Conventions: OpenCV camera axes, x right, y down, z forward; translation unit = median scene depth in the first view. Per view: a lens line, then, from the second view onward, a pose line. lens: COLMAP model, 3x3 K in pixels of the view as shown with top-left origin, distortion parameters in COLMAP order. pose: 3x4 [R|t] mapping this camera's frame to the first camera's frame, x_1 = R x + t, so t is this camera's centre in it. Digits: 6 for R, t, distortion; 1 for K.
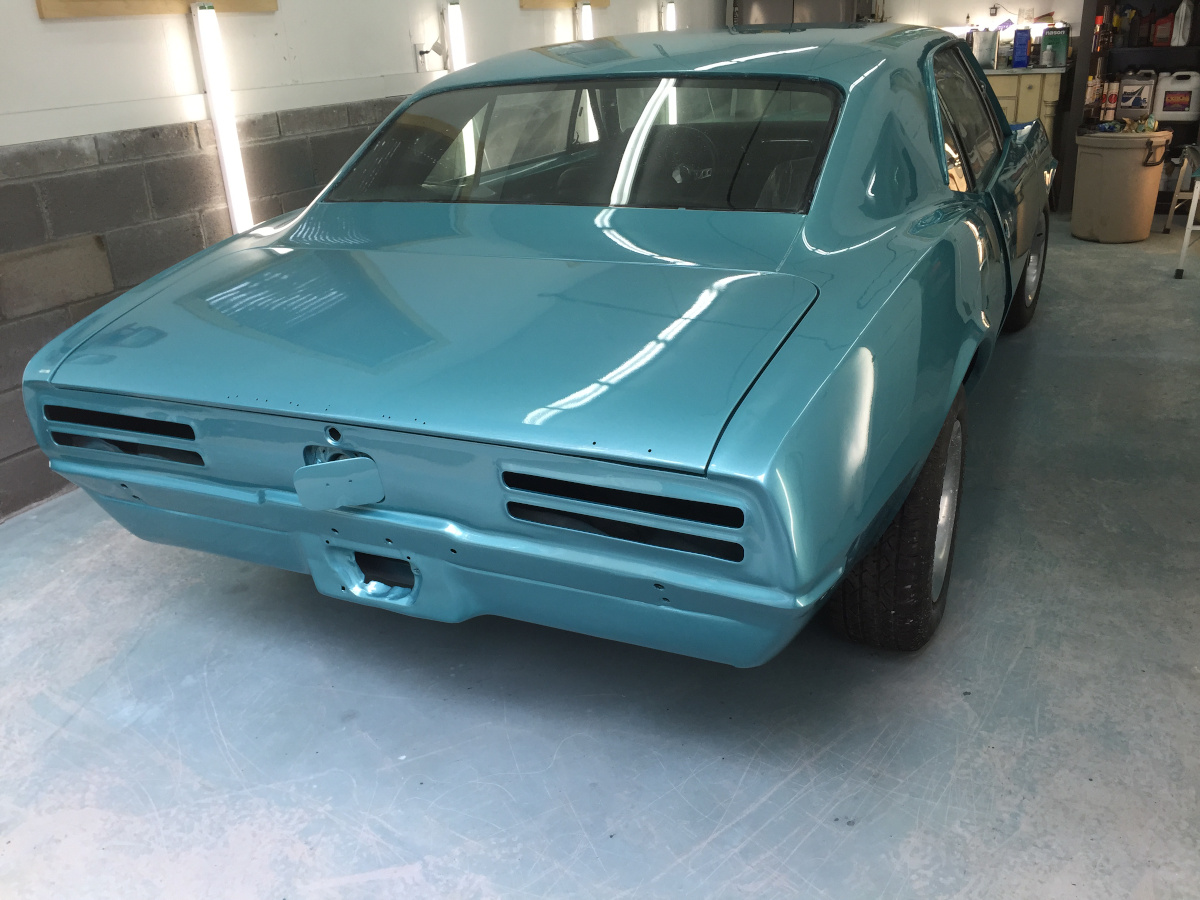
lens RADIAL K [[1025.1, 0, 599.5], [0, 1025.1, 449.3], [0, 0, 1]] dist [-0.003578, -0.011105]
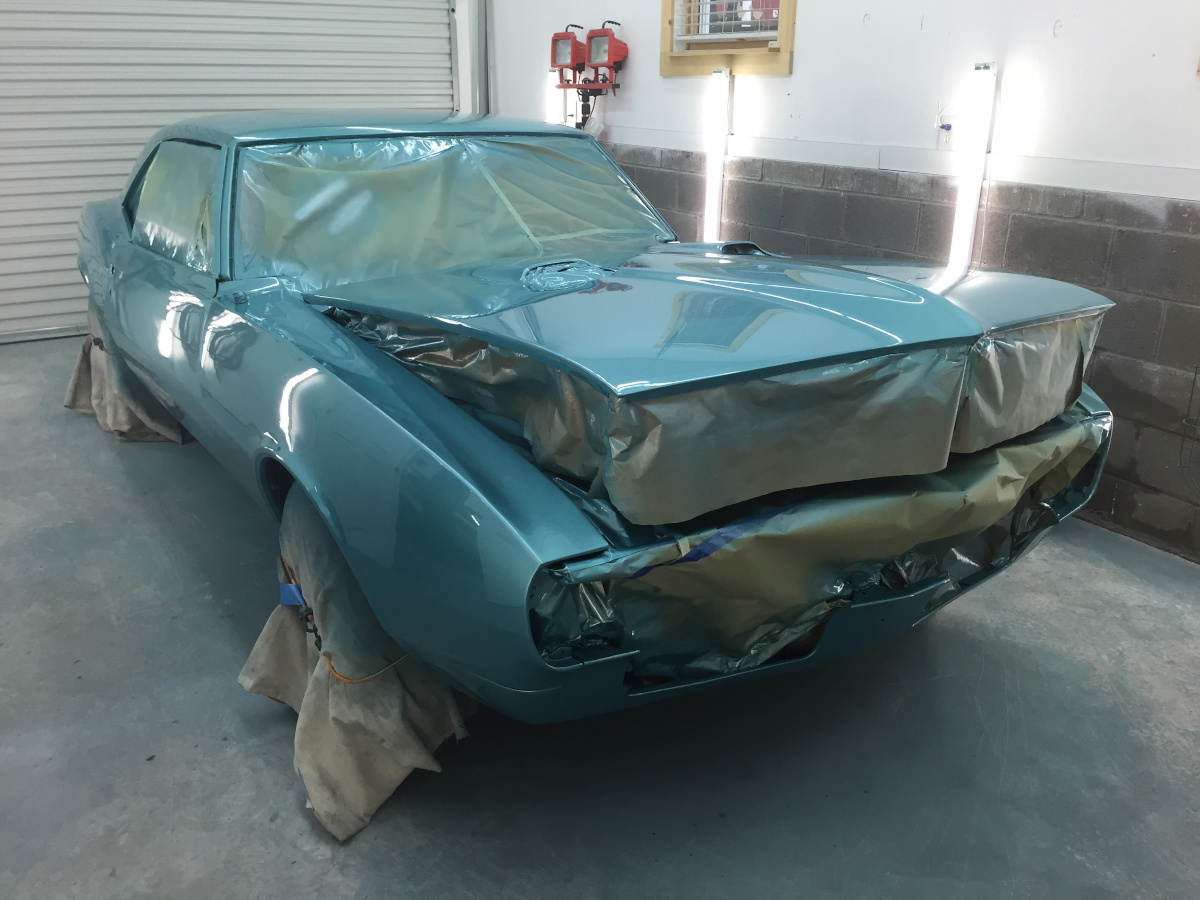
lens RADIAL K [[1025.1, 0, 598.3], [0, 1025.1, 451.7], [0, 0, 1]] dist [-0.003578, -0.011105]
pose [[-0.524013, 0.336332, -0.782491, 0.797191], [-0.297926, 0.788306, 0.538344, -0.628383], [0.797904, 0.515223, -0.312880, 1.363844]]
